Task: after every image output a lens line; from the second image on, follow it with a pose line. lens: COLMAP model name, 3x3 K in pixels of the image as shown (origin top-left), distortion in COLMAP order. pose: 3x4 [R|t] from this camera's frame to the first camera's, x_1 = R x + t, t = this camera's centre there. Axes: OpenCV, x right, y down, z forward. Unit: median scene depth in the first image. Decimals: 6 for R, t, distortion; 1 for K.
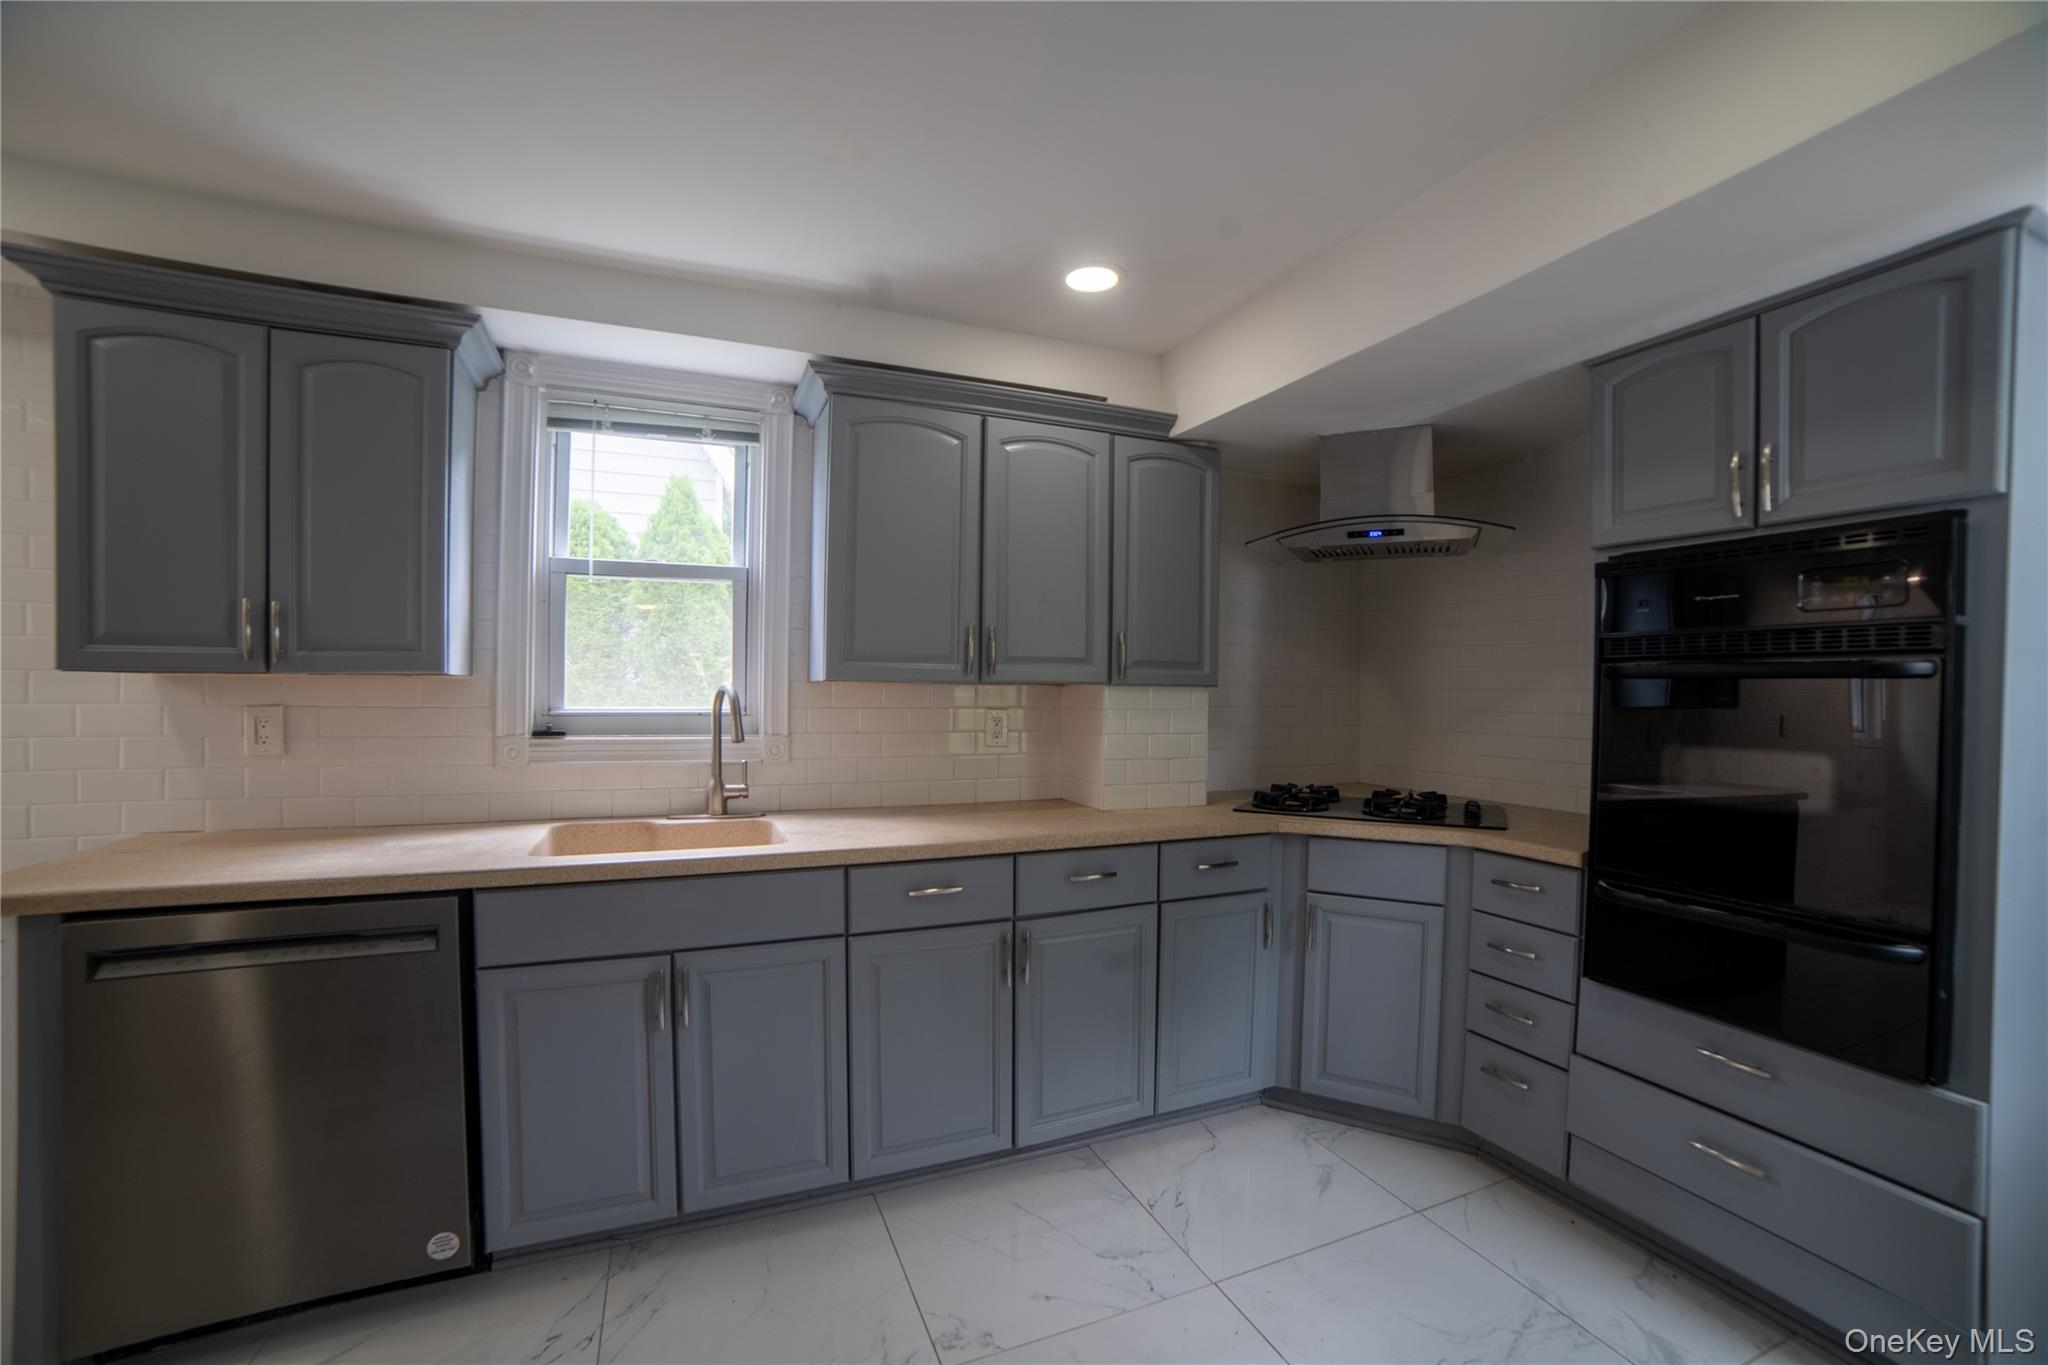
lens RADIAL K [[846.9, 0, 1032.4], [0, 846.9, 696.5], [0, 0, 1]] dist [-0.107328, 0.038562]
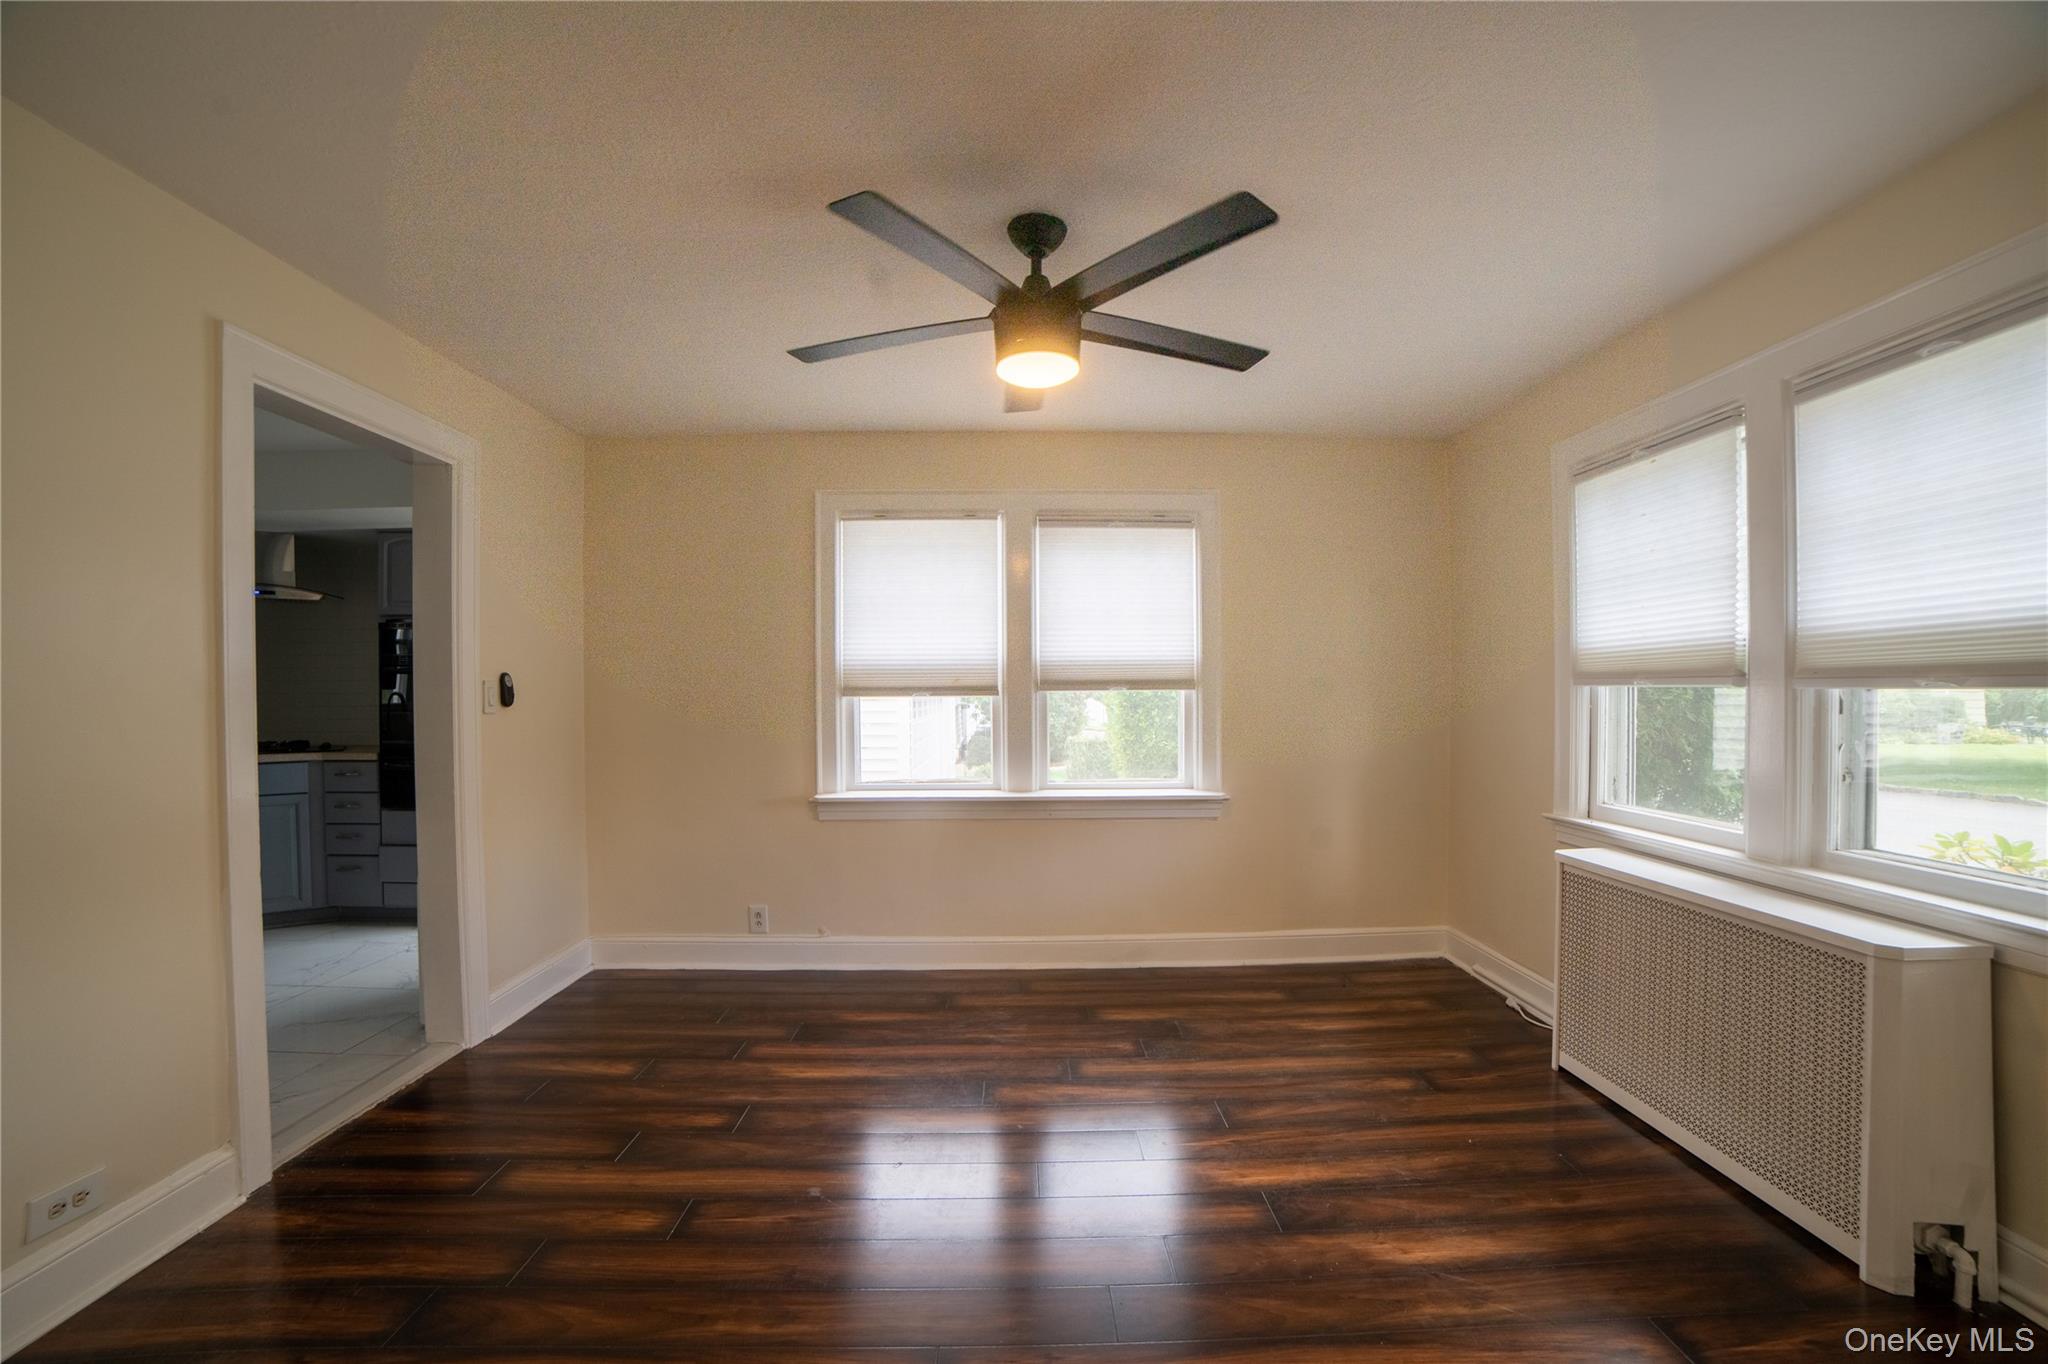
lens RADIAL K [[848.3, 0, 1026.8], [0, 848.3, 705.1], [0, 0, 1]] dist [-0.104744, 0.035882]
pose [[0.388894, -0.028005, 0.920857, -0.555423], [0.016751, 0.999588, 0.023325, 0.036275], [-0.921130, 0.006355, 0.389203, -1.275562]]
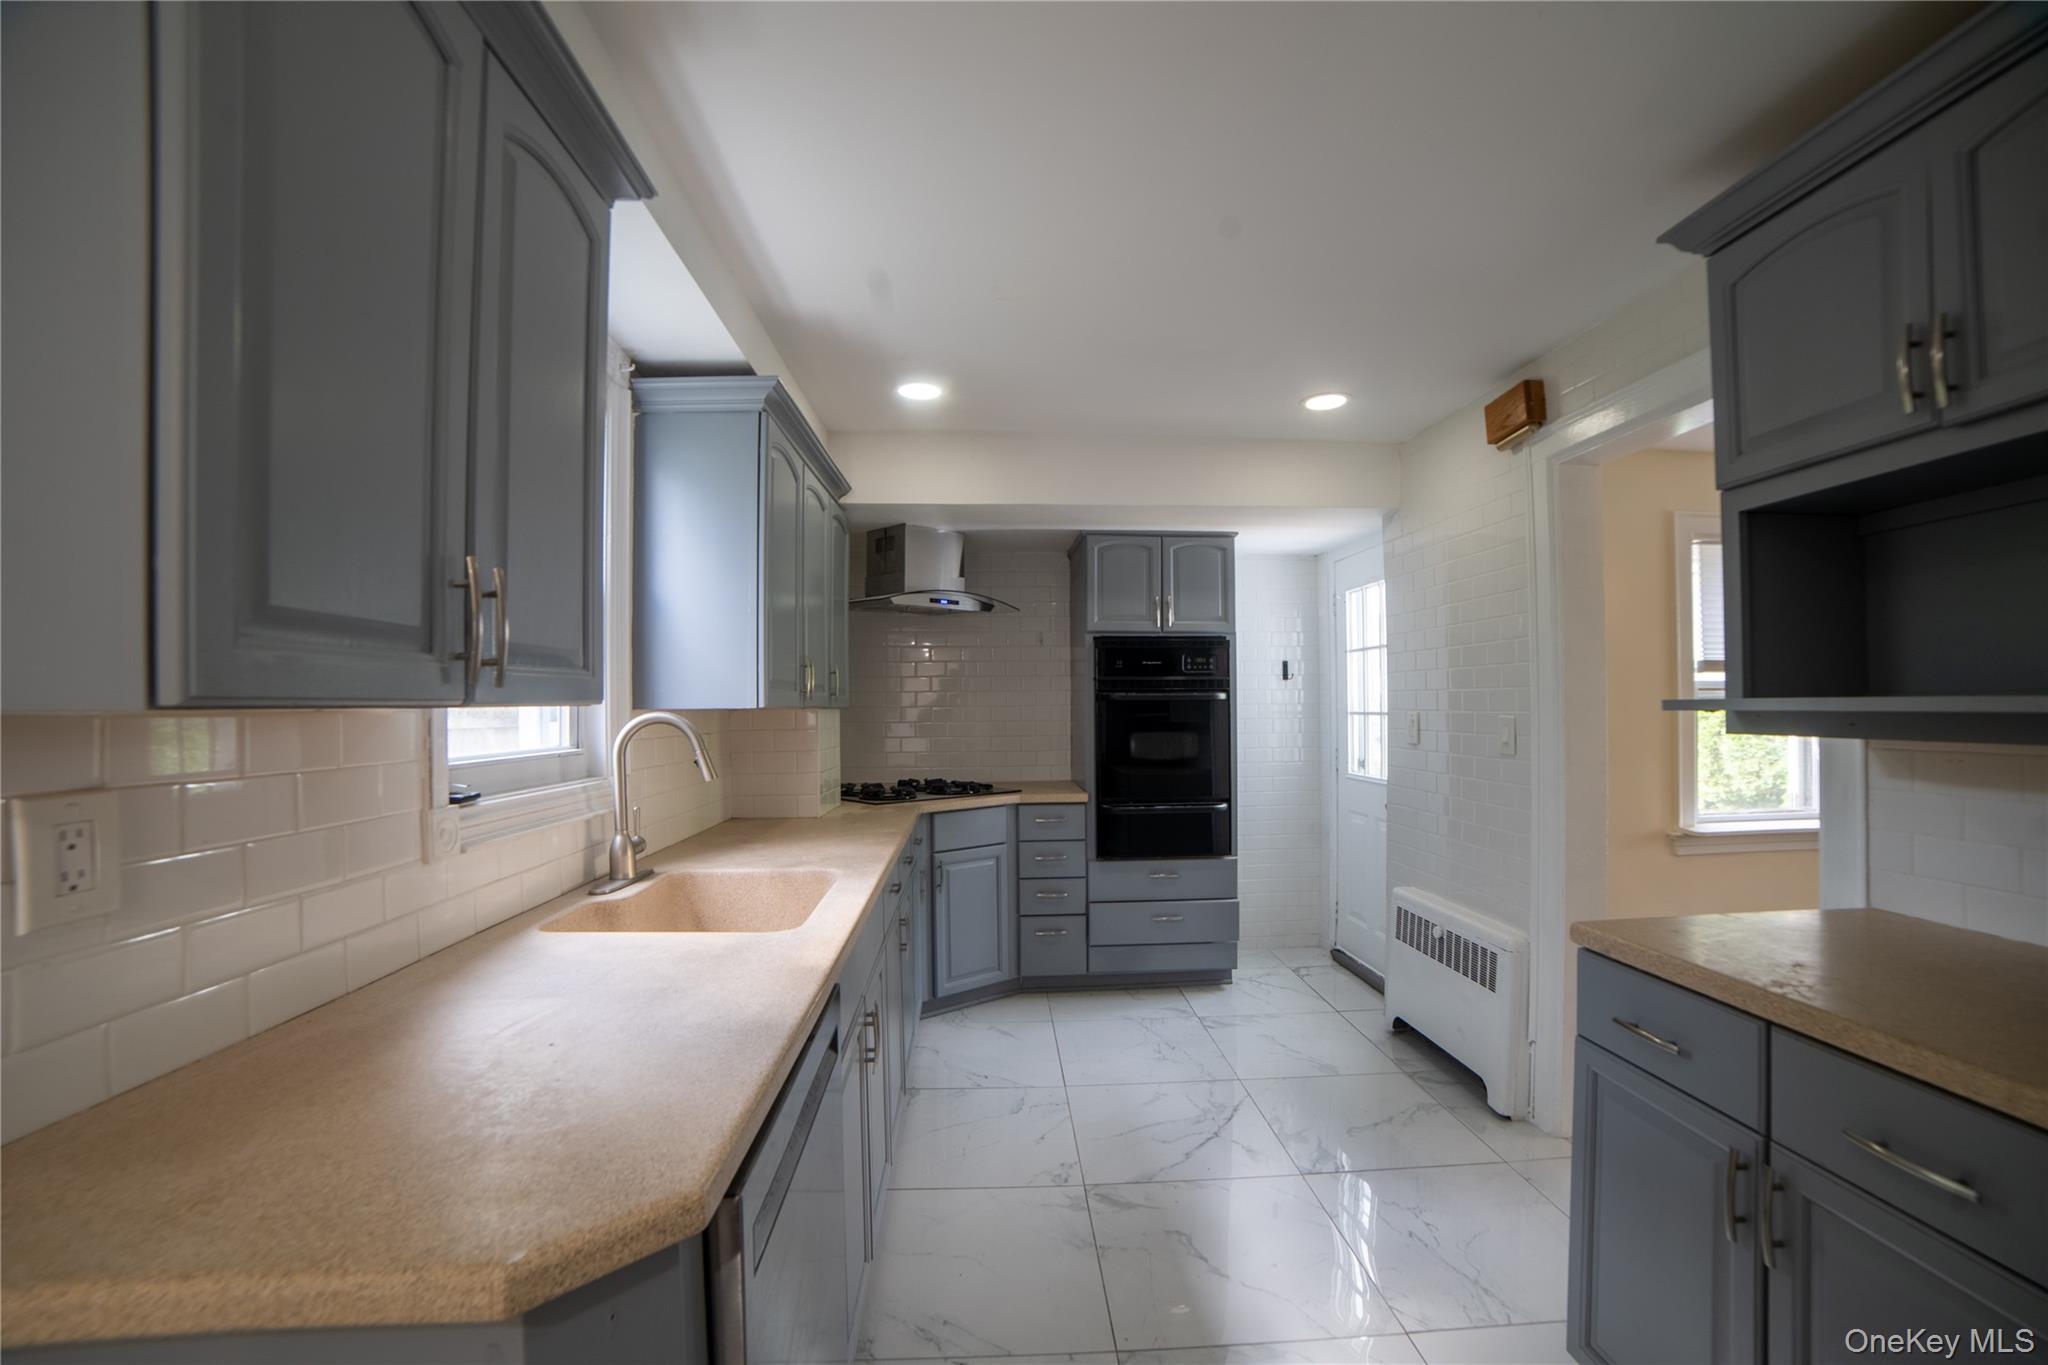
lens RADIAL K [[846.9, 0, 1032.4], [0, 846.9, 696.5], [0, 0, 1]] dist [-0.107328, 0.038562]
pose [[0.352203, -0.002546, 0.935920, -1.040534], [0.018343, 0.999823, -0.004183, -0.023071], [-0.935744, 0.018641, 0.352187, 0.376986]]
